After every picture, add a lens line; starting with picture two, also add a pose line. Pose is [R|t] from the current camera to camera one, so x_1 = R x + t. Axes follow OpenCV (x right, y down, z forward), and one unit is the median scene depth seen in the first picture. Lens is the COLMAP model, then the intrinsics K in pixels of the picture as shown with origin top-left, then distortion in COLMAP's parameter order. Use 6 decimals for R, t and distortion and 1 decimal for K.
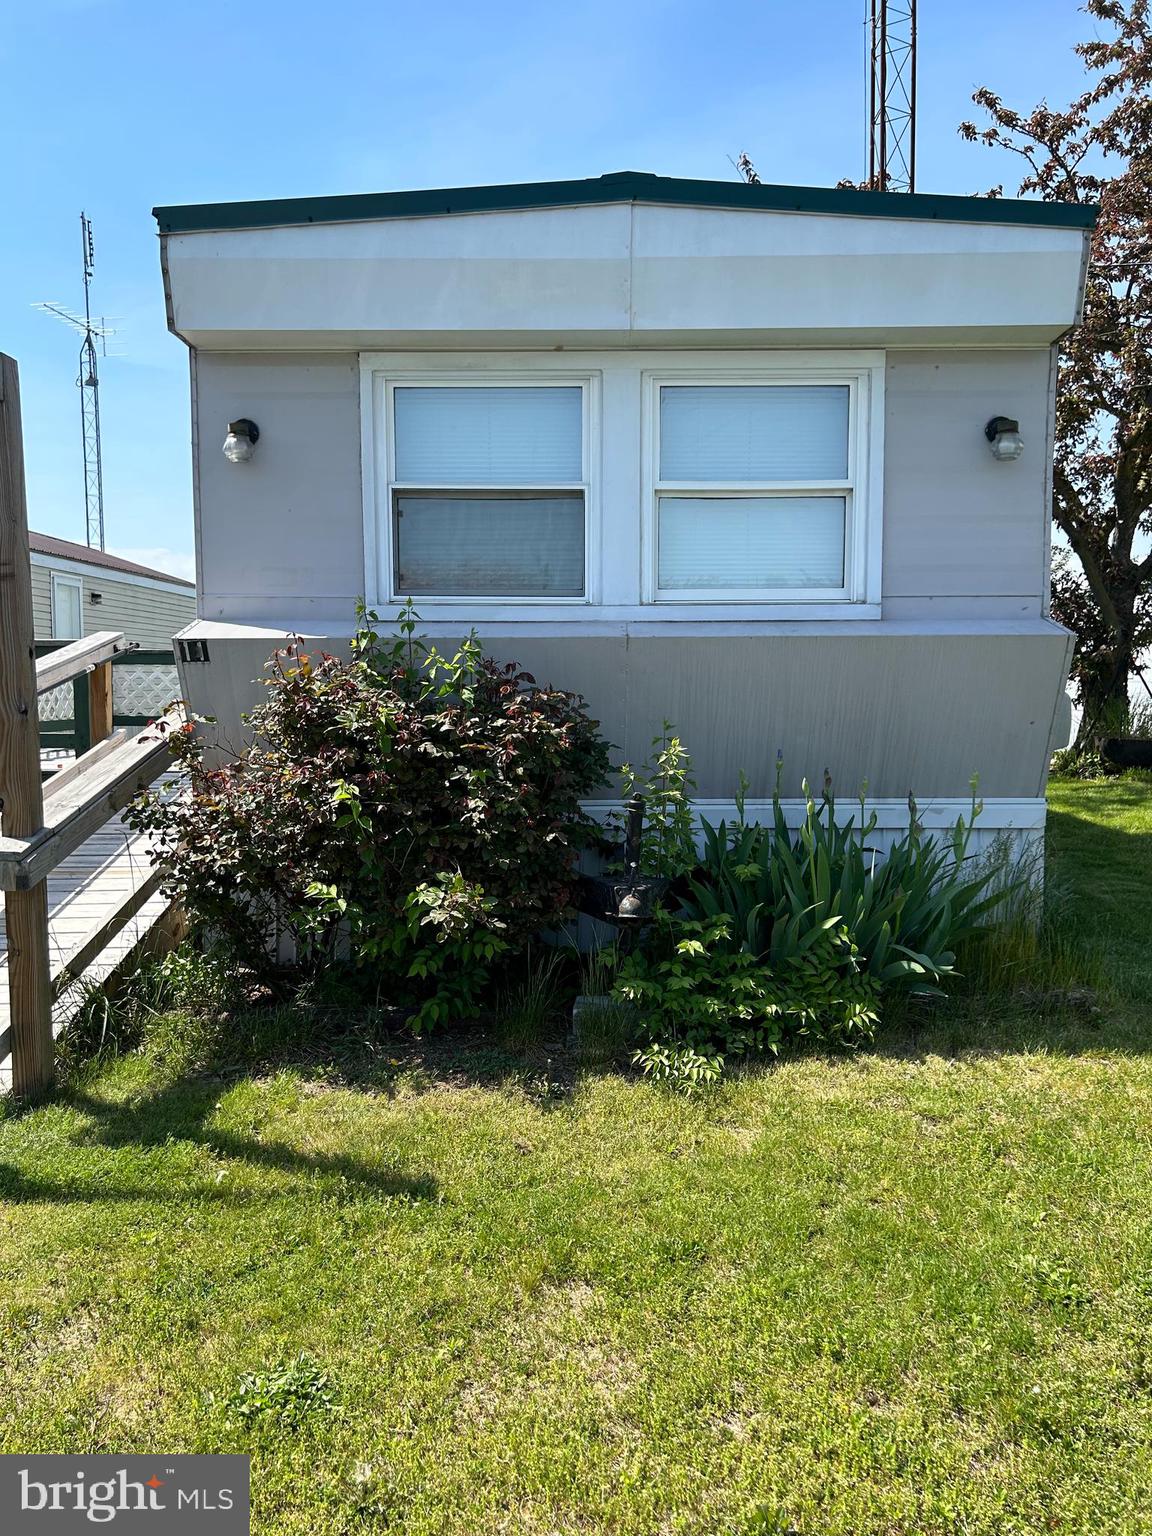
lens RADIAL K [[1159.5, 0, 574.9], [0, 1159.5, 779.7], [0, 0, 1]] dist [0.074738, -0.086974]
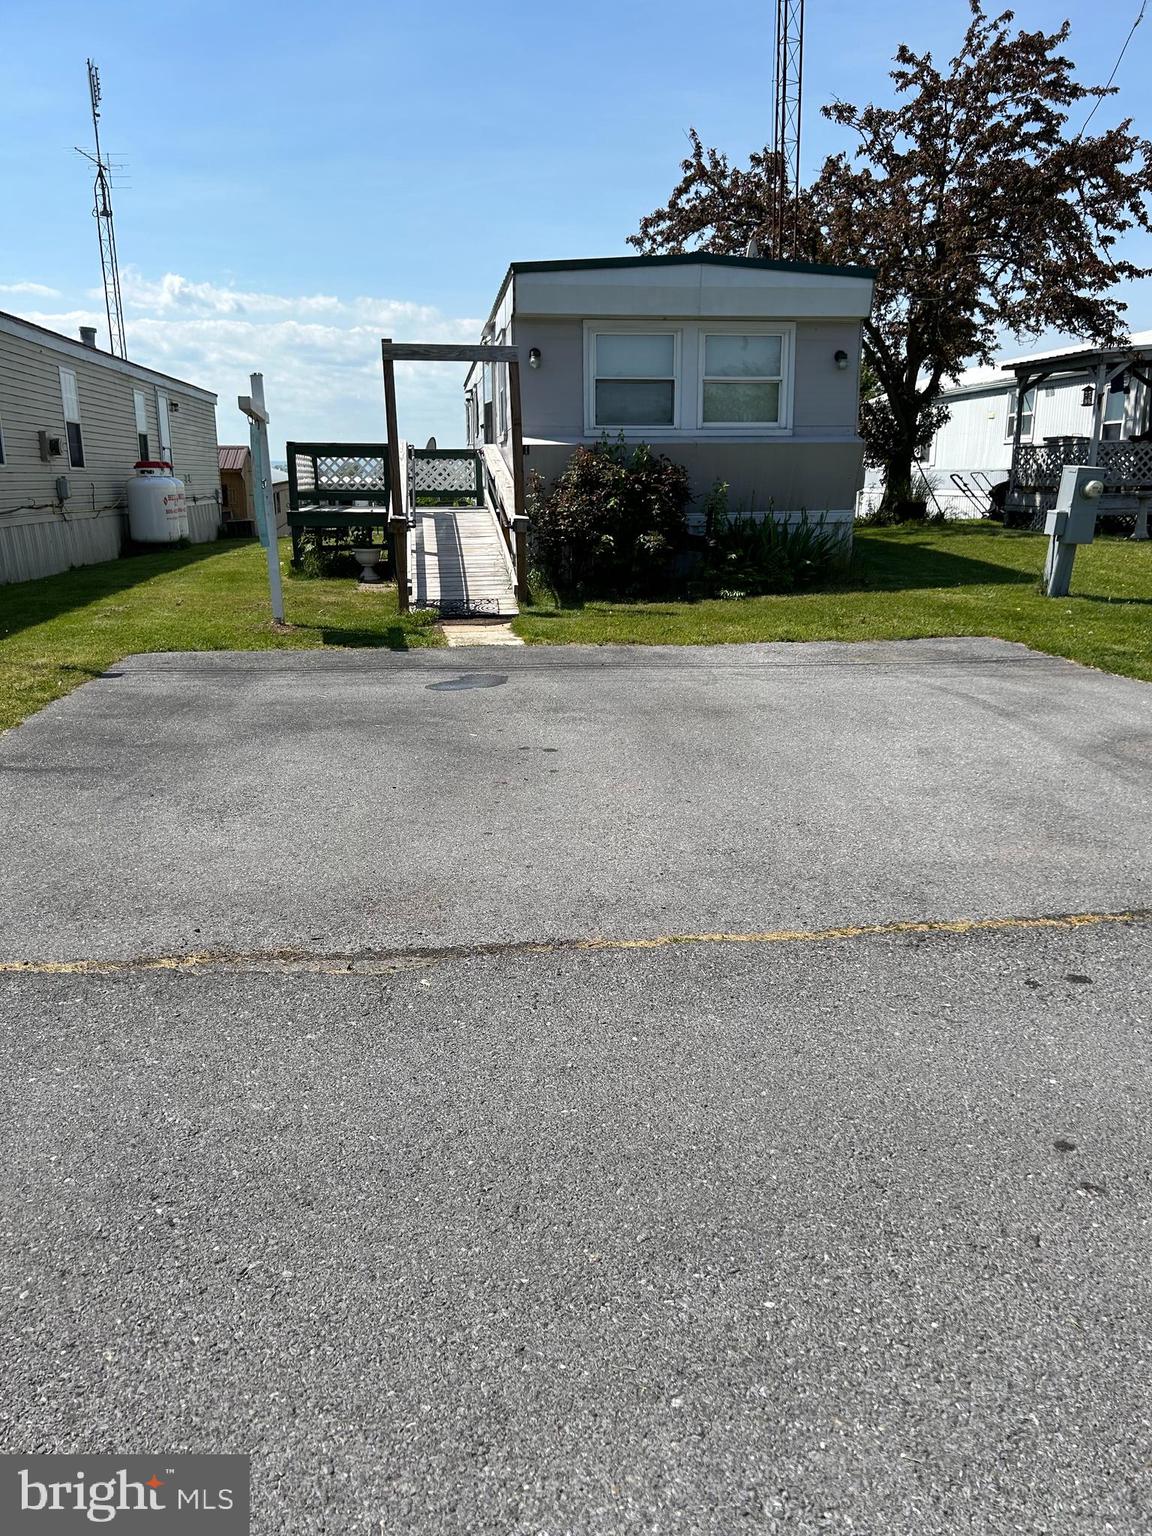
lens RADIAL K [[1159.5, 0, 574.9], [0, 1159.5, 779.7], [0, 0, 1]] dist [0.074738, -0.086974]
pose [[0.991131, -0.037486, 0.127490, -0.536031], [0.015772, 0.985791, 0.167236, 0.159371], [-0.131947, -0.163742, 0.977639, -1.474654]]
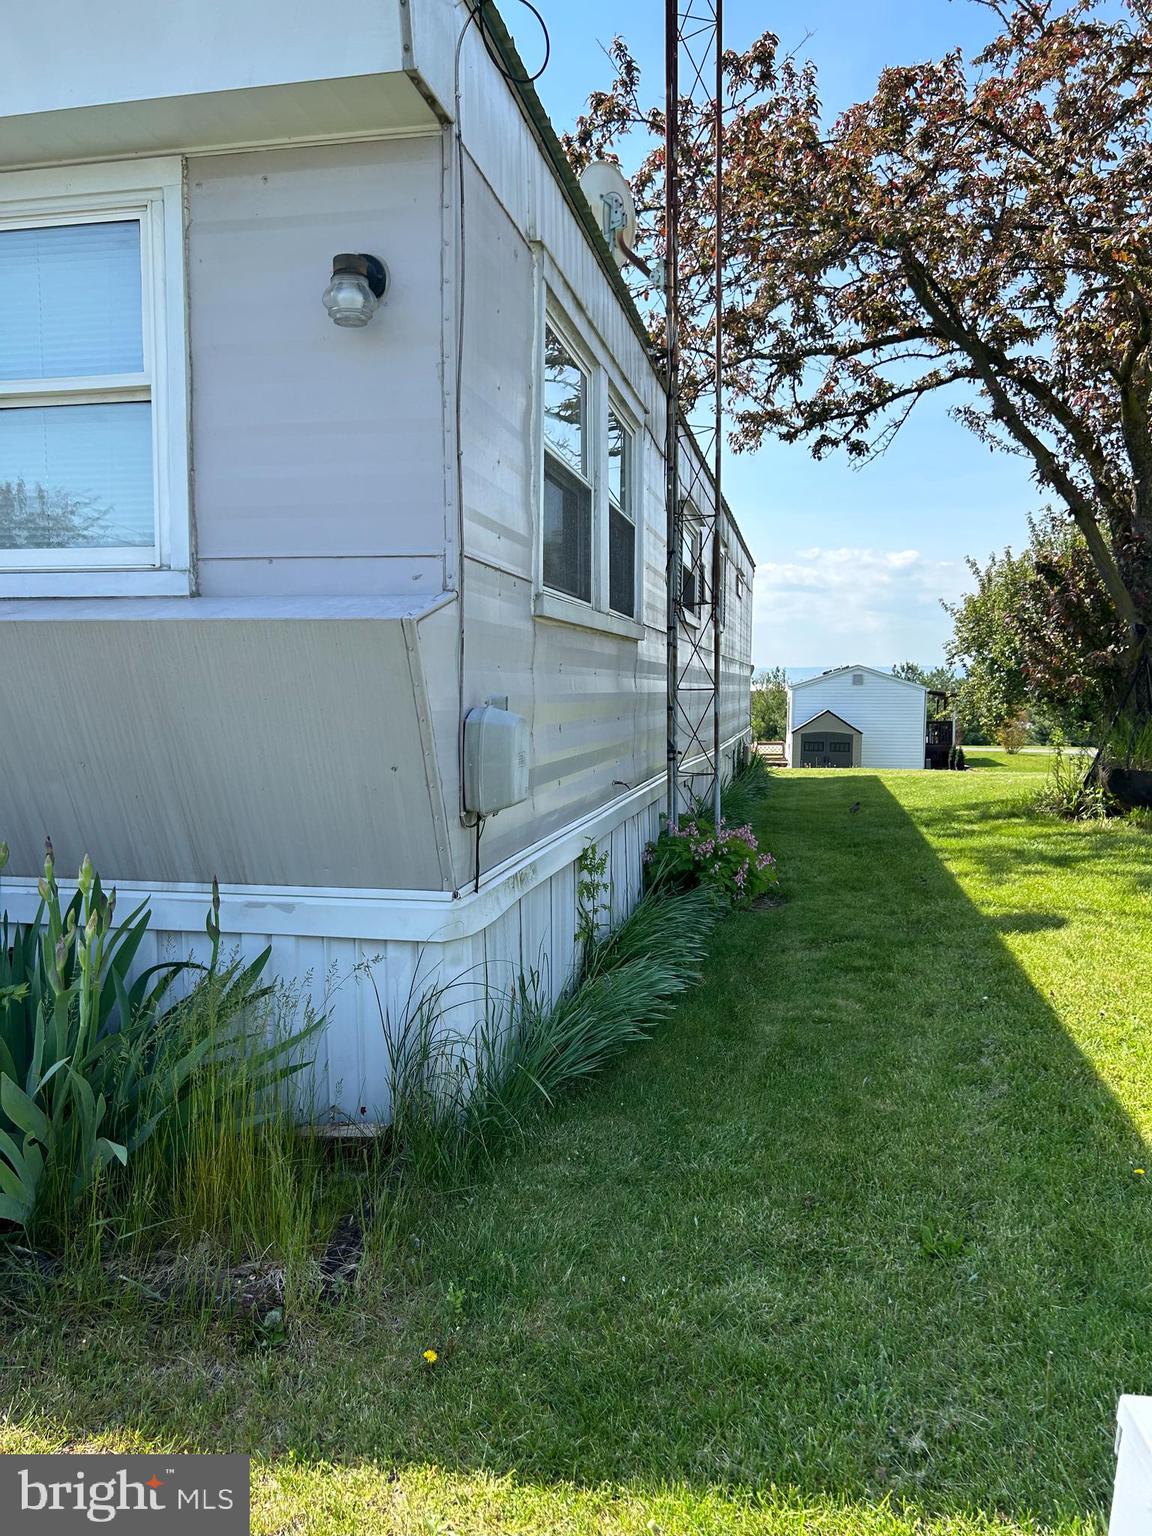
lens RADIAL K [[1159.5, 0, 574.9], [0, 1159.5, 779.7], [0, 0, 1]] dist [0.074738, -0.086974]
pose [[0.981755, 0.020186, -0.189076, 0.581847], [-0.020956, 0.999778, -0.002078, -0.042747], [0.188992, 0.006003, 0.981960, 0.430300]]
